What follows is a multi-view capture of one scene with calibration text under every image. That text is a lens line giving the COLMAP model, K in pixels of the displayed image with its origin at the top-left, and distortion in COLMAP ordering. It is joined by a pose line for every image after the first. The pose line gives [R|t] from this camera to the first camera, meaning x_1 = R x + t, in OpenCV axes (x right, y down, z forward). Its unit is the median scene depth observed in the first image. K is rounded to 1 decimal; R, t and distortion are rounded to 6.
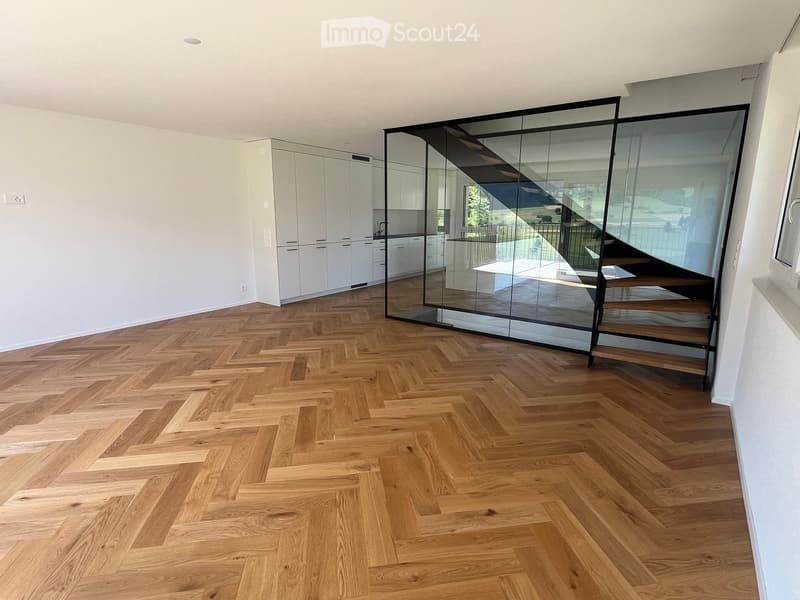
lens RADIAL K [[409.1, 0, 391.5], [0, 409.1, 300.5], [0, 0, 1]] dist [0.000557, 0.000524]
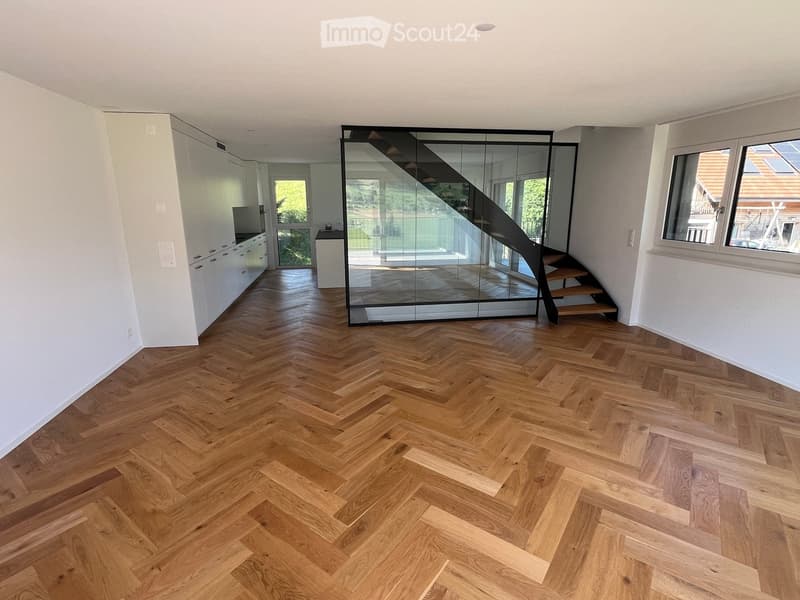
lens RADIAL K [[409.1, 0, 391.5], [0, 409.1, 300.5], [0, 0, 1]] dist [0.000557, 0.000524]
pose [[0.710029, -0.173052, 0.682578, -0.828476], [0.155265, 0.983950, 0.087950, -0.121440], [-0.686842, 0.043534, 0.725502, 0.353355]]
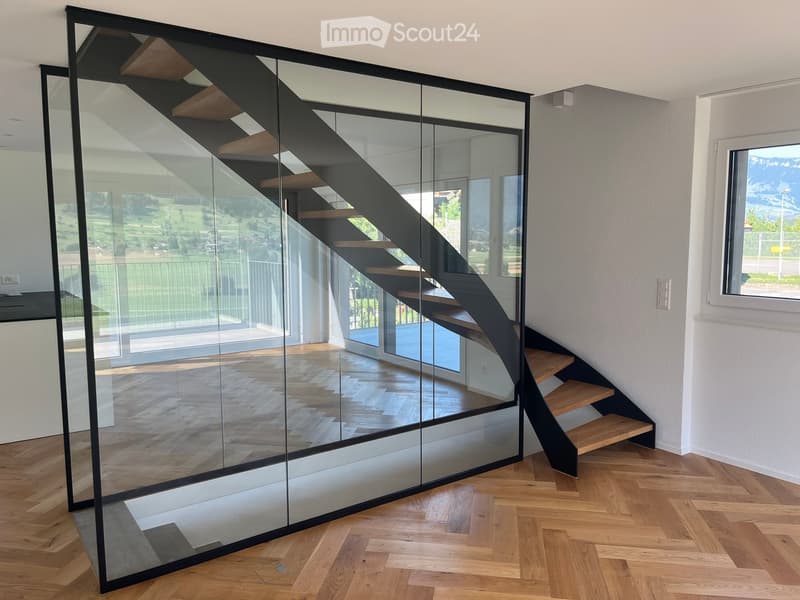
lens RADIAL K [[621.0, 0, 400.0], [0, 621.0, 300.0], [0, 0, 1]] dist [-0.004801, -0.007056]
pose [[0.311776, -0.105896, 0.944236, -0.527938], [0.202625, 0.978320, 0.042814, -0.216399], [-0.928299, 0.177978, 0.326474, 0.853986]]
